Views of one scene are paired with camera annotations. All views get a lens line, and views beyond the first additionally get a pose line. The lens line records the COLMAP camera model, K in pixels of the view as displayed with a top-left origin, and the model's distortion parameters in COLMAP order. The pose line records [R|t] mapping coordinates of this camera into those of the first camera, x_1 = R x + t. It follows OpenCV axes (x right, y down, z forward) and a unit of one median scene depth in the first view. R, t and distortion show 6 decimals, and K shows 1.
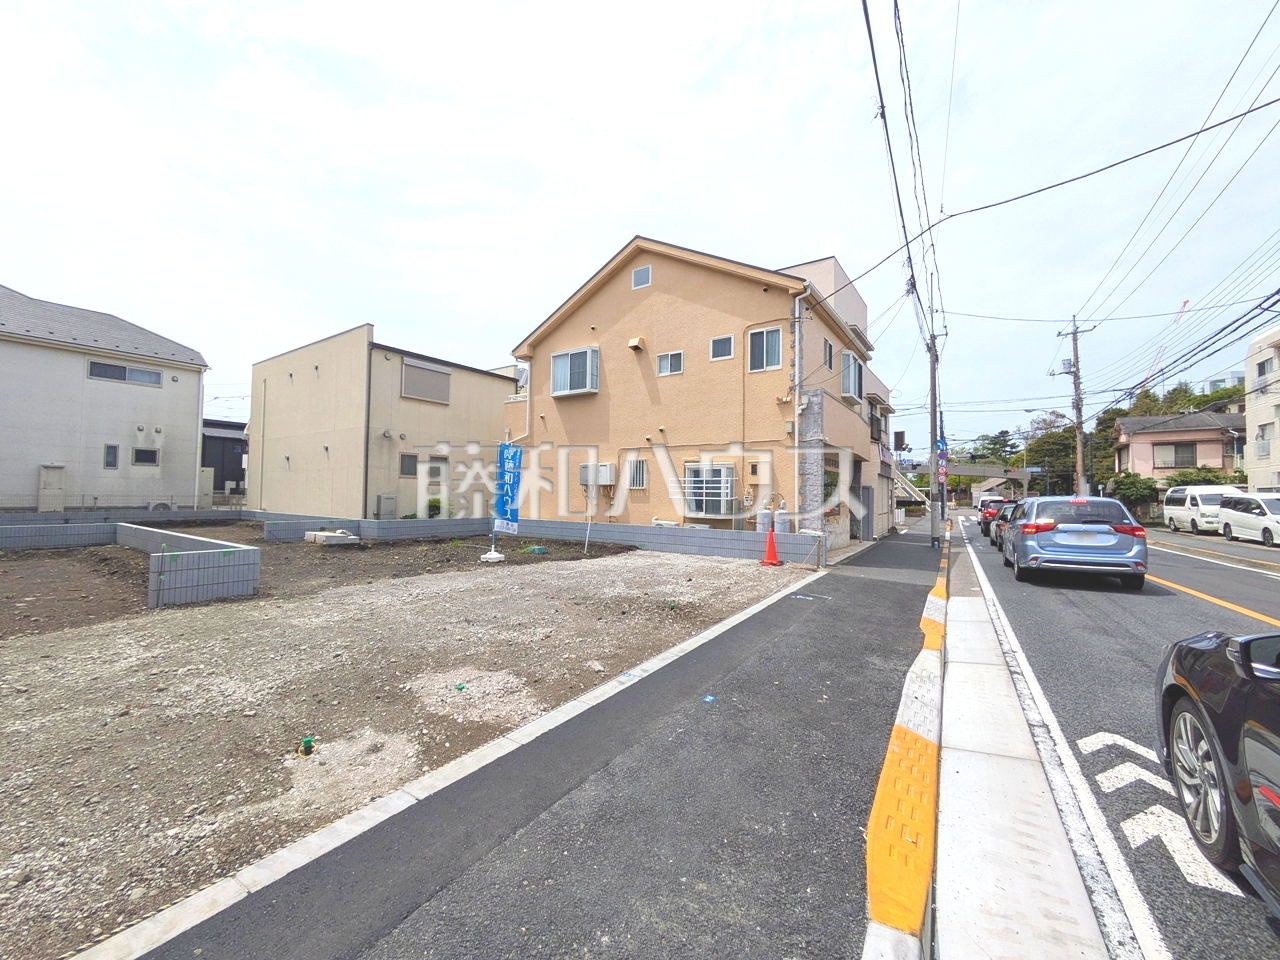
lens RADIAL K [[505.4, 0, 639.4], [0, 505.4, 476.4], [0, 0, 1]] dist [-0.002630, 0.003346]
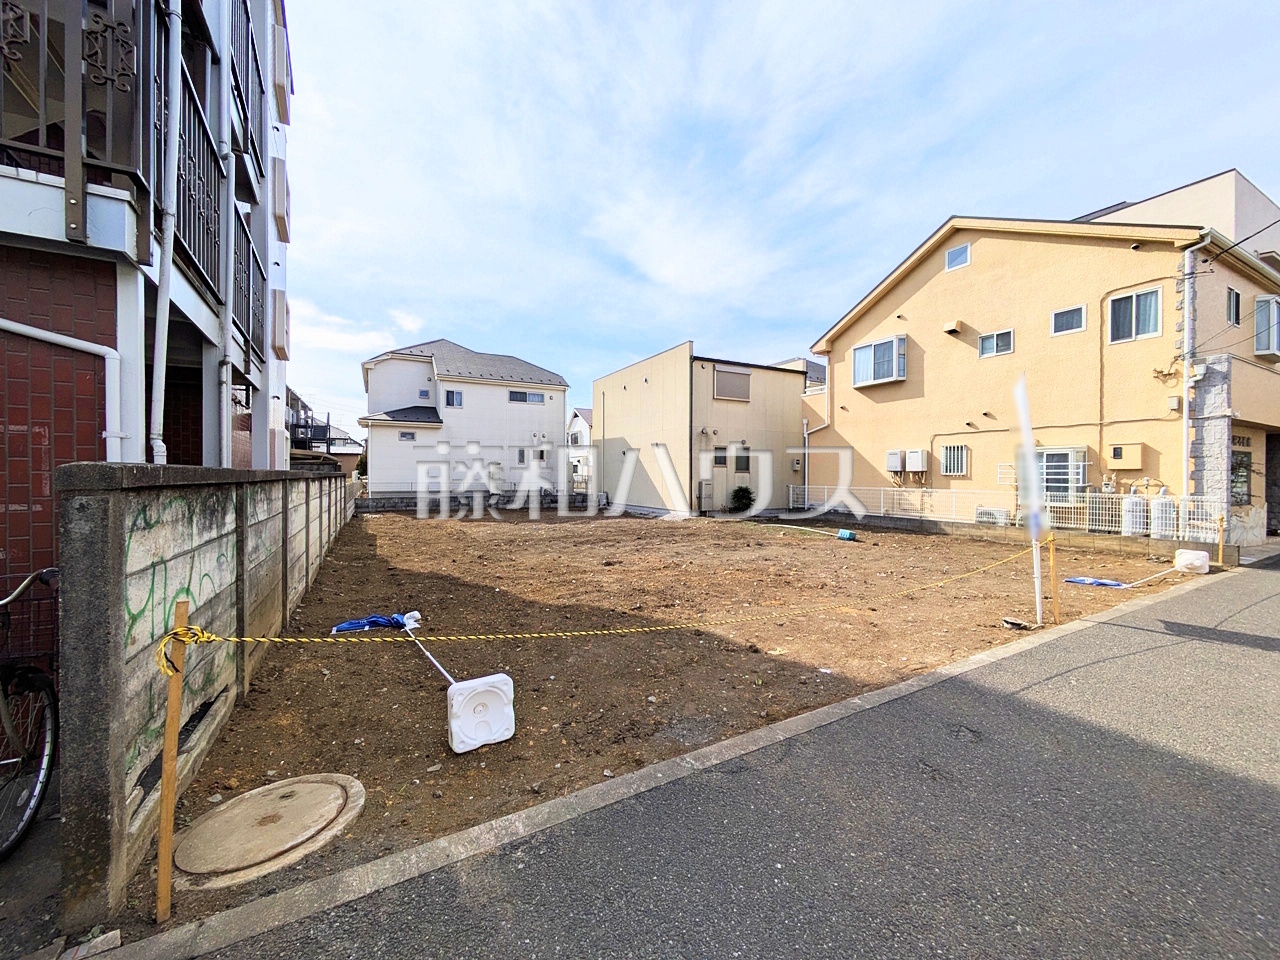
lens RADIAL K [[505.4, 0, 639.4], [0, 505.4, 476.4], [0, 0, 1]] dist [-0.002630, 0.003346]
pose [[0.889618, -0.008226, -0.456631, -0.103271], [0.023850, 0.999310, 0.028465, -0.015307], [0.456082, -0.036214, 0.889201, -0.162393]]
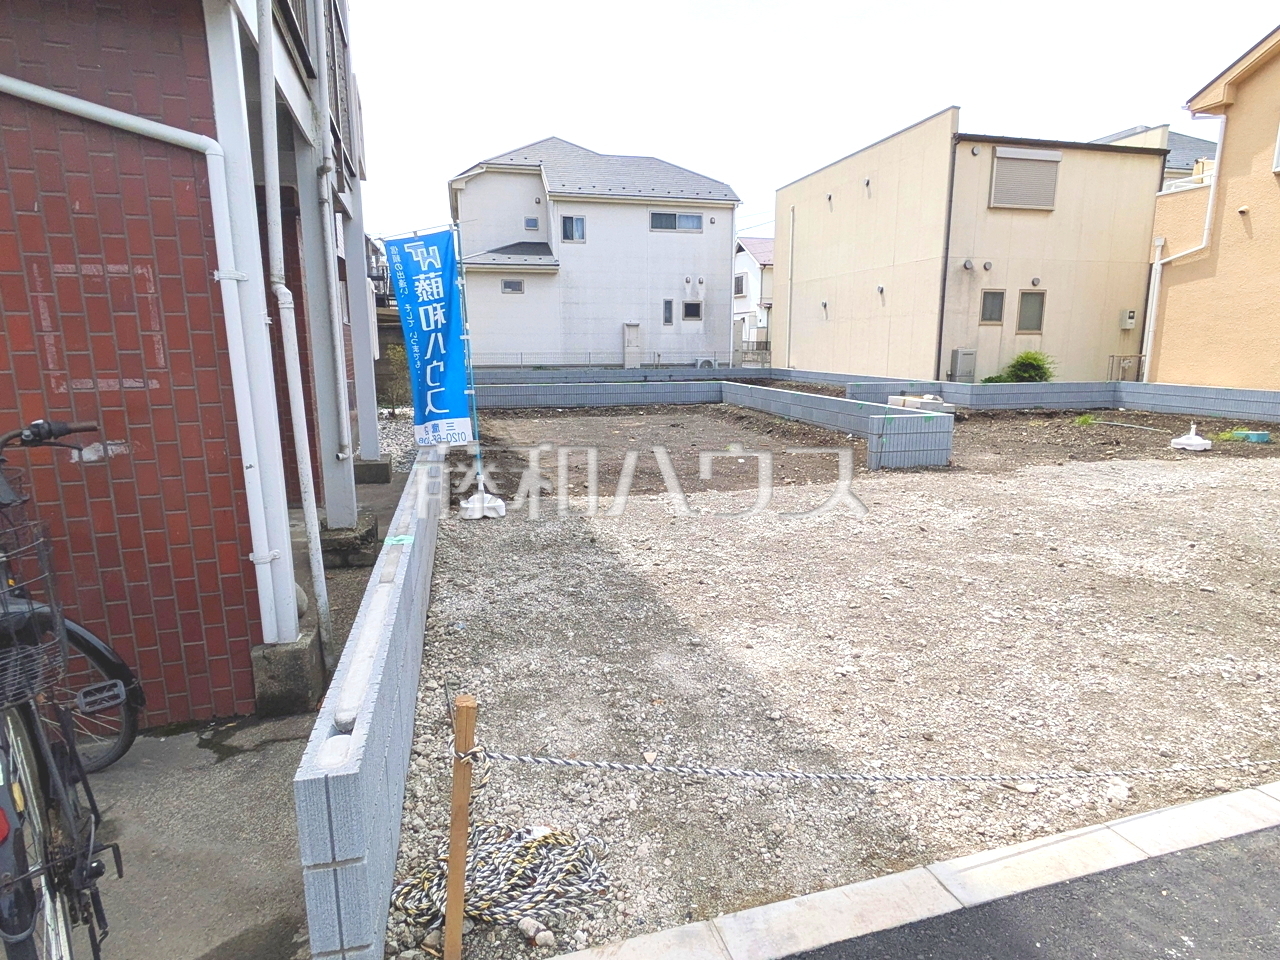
lens RADIAL K [[727.9, 0, 640.6], [0, 727.9, 482.7], [0, 0, 1]] dist [-0.000615, -0.000021]
pose [[0.752712, 0.109524, -0.649176, -0.159590], [0.037054, 0.977454, 0.207873, -0.013613], [0.657307, -0.180523, 0.731682, -0.158457]]
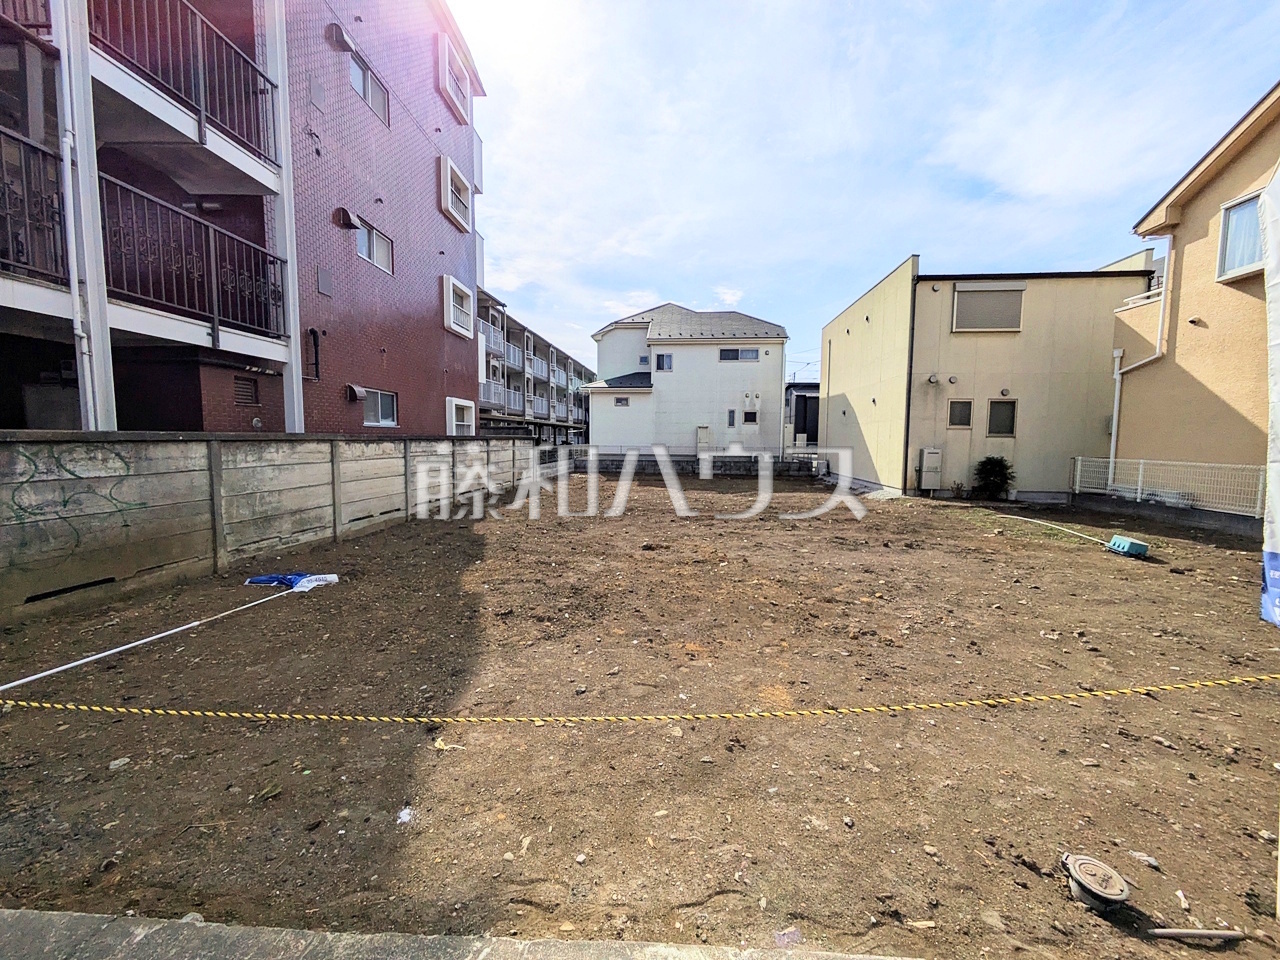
lens RADIAL K [[505.4, 0, 639.4], [0, 505.4, 476.4], [0, 0, 1]] dist [-0.002630, 0.003346]
pose [[0.491402, 0.057433, -0.869037, 0.020819], [0.028901, 0.996198, 0.082179, -0.003303], [0.870453, -0.065499, 0.487874, 0.143151]]
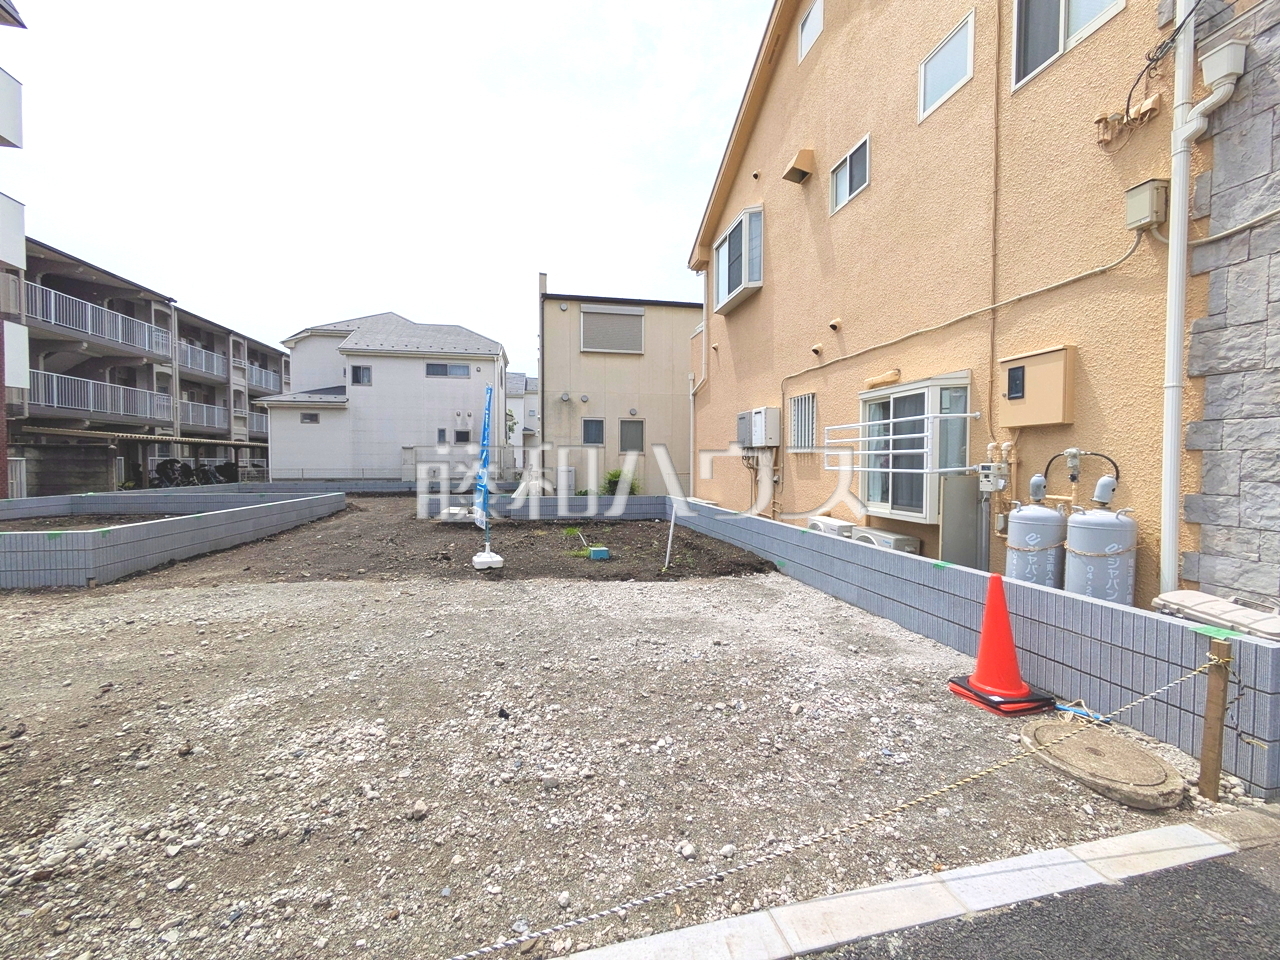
lens RADIAL K [[520.8, 0, 638.5], [0, 520.8, 476.8], [0, 0, 1]] dist [0.000197, 0.000677]
pose [[0.716731, 0.005988, -0.697324, 0.249780], [0.033158, 0.998539, 0.042655, 0.021942], [0.696561, -0.053694, 0.715486, 0.505044]]
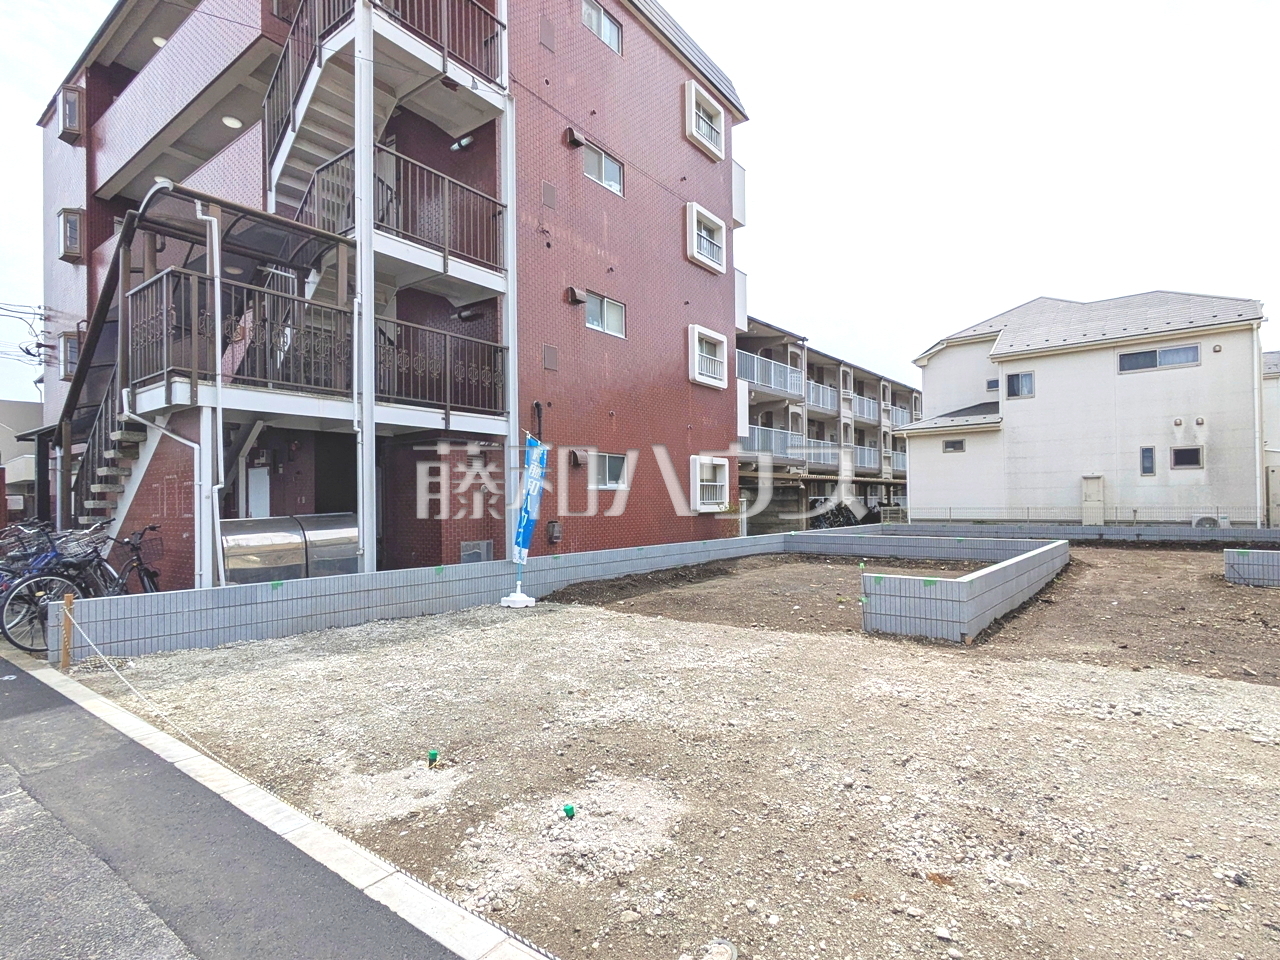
lens RADIAL K [[650.0, 0, 631.3], [0, 650.0, 493.2], [0, 0, 1]] dist [-0.003668, 0.002772]
pose [[-0.090090, -0.025964, -0.995595, 0.124283], [0.045501, 0.998509, -0.030157, 0.009269], [0.994894, -0.048017, -0.088774, 0.297077]]
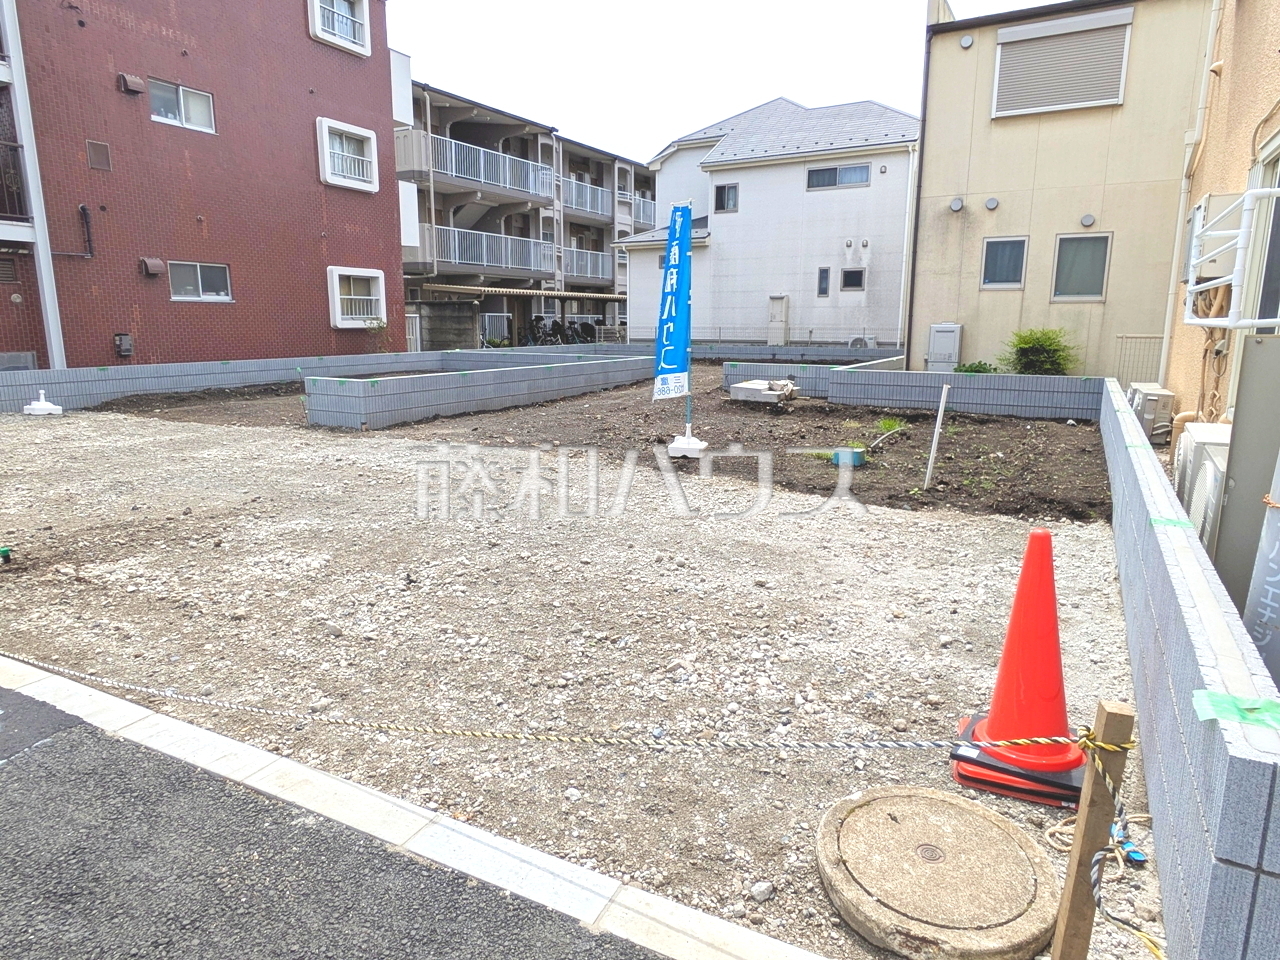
lens RADIAL K [[789.9, 0, 627.7], [0, 789.9, 477.7], [0, 0, 1]] dist [-0.001249, -0.000682]
pose [[0.083503, 0.180773, -0.979974, 0.363454], [0.036480, 0.982195, 0.184291, 0.033838], [0.995840, -0.051138, 0.075421, 0.677772]]
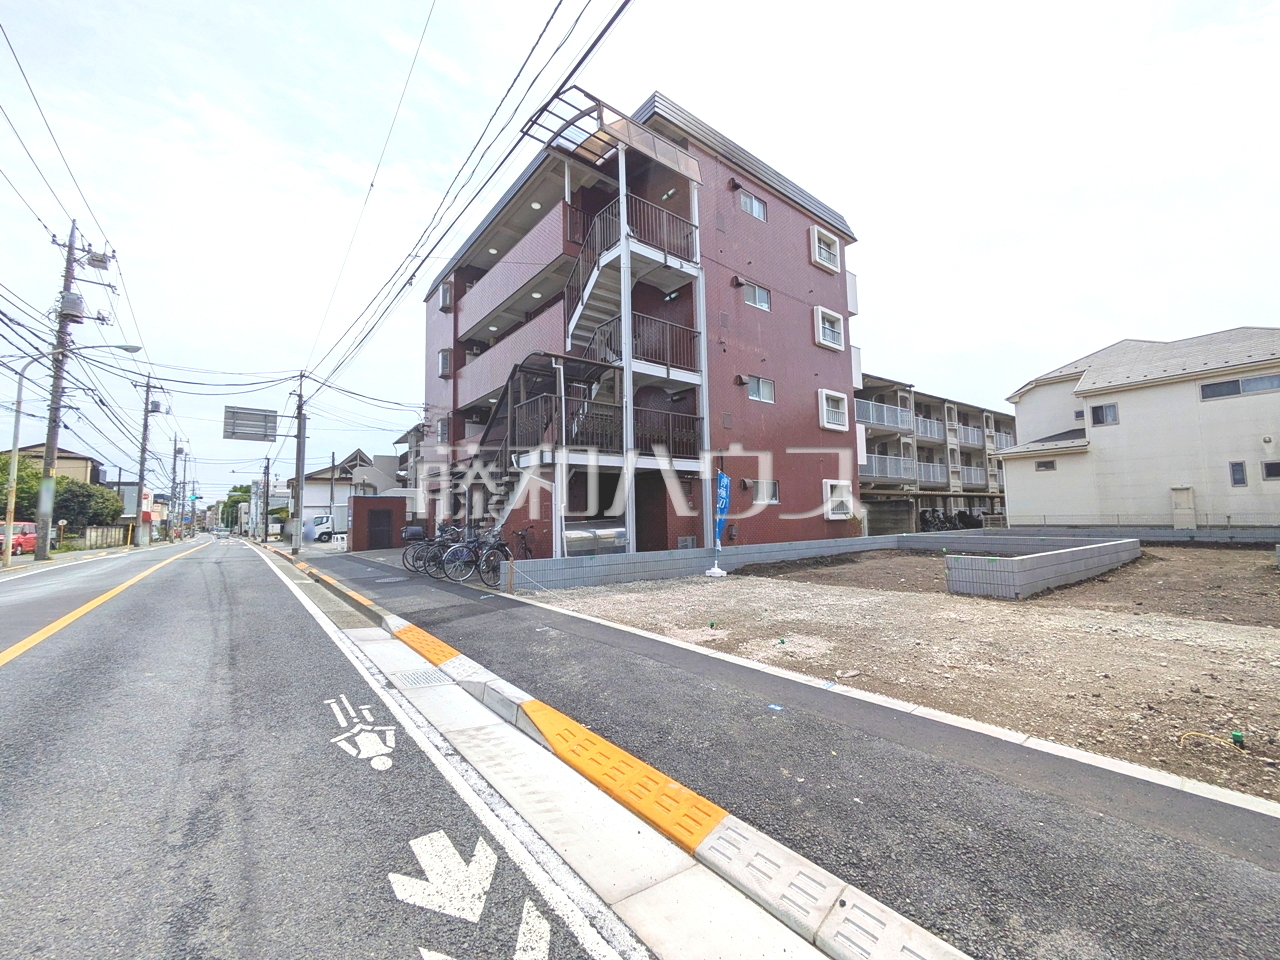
lens RADIAL K [[505.4, 0, 639.4], [0, 505.4, 476.4], [0, 0, 1]] dist [-0.002630, 0.003346]
pose [[-0.335367, -0.083512, -0.938379, 0.320650], [0.047901, 0.993263, -0.105516, 0.016718], [0.940869, -0.080336, -0.329107, 0.287535]]
